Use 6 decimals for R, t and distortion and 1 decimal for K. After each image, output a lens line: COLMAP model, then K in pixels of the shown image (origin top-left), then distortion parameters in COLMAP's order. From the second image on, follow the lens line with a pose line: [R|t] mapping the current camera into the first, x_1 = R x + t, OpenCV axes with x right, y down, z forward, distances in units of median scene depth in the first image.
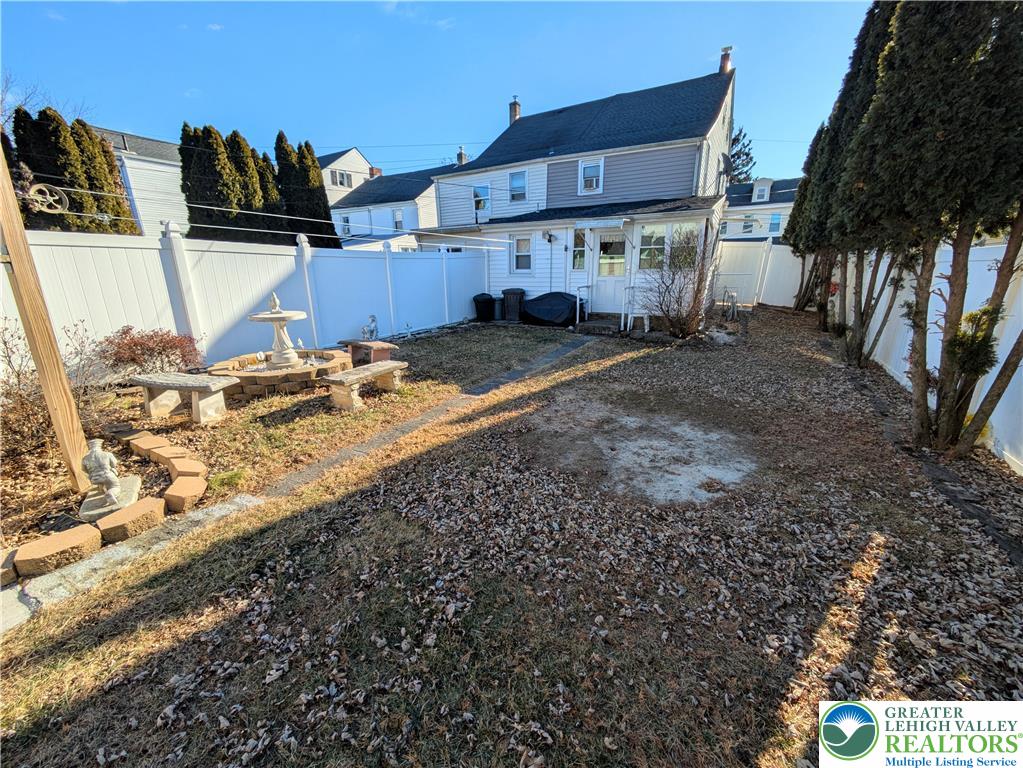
lens RADIAL K [[403.7, 0, 512.1], [0, 403.7, 383.8], [0, 0, 1]] dist [0.002079, 0.000205]
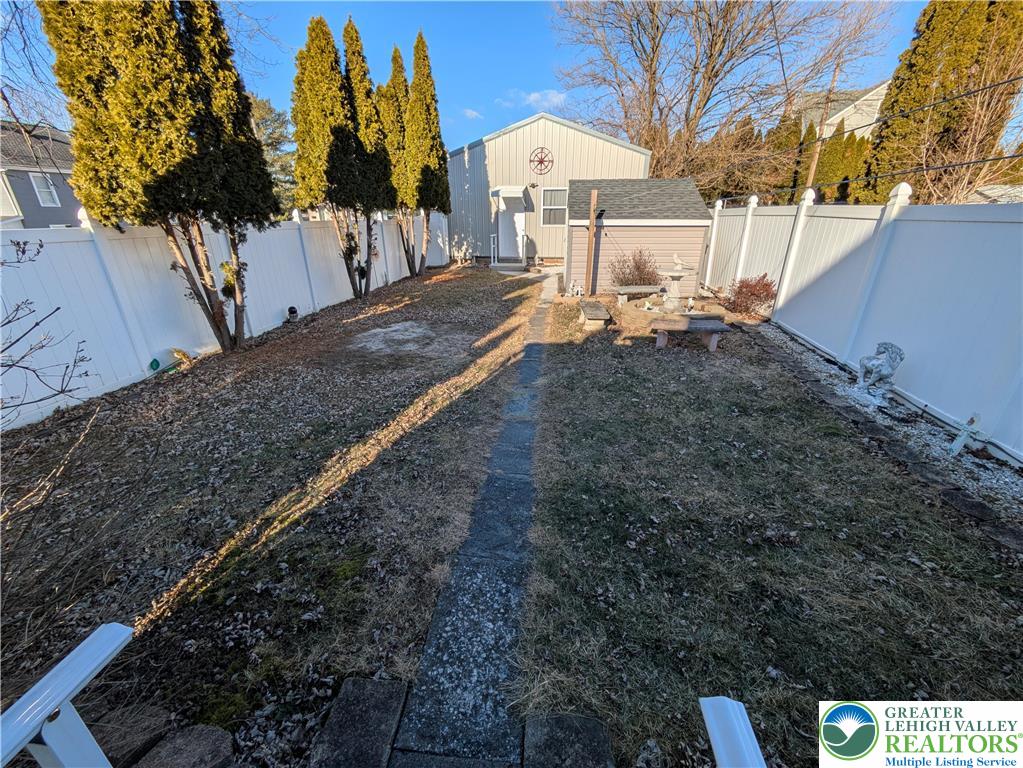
lens RADIAL K [[403.7, 0, 512.6], [0, 403.7, 378.0], [0, 0, 1]] dist [0.002079, 0.000205]
pose [[-0.924178, 0.156262, -0.348535, 0.479833], [-0.089316, 0.798781, 0.594956, -0.717152], [0.371372, 0.580975, -0.724259, 2.265769]]
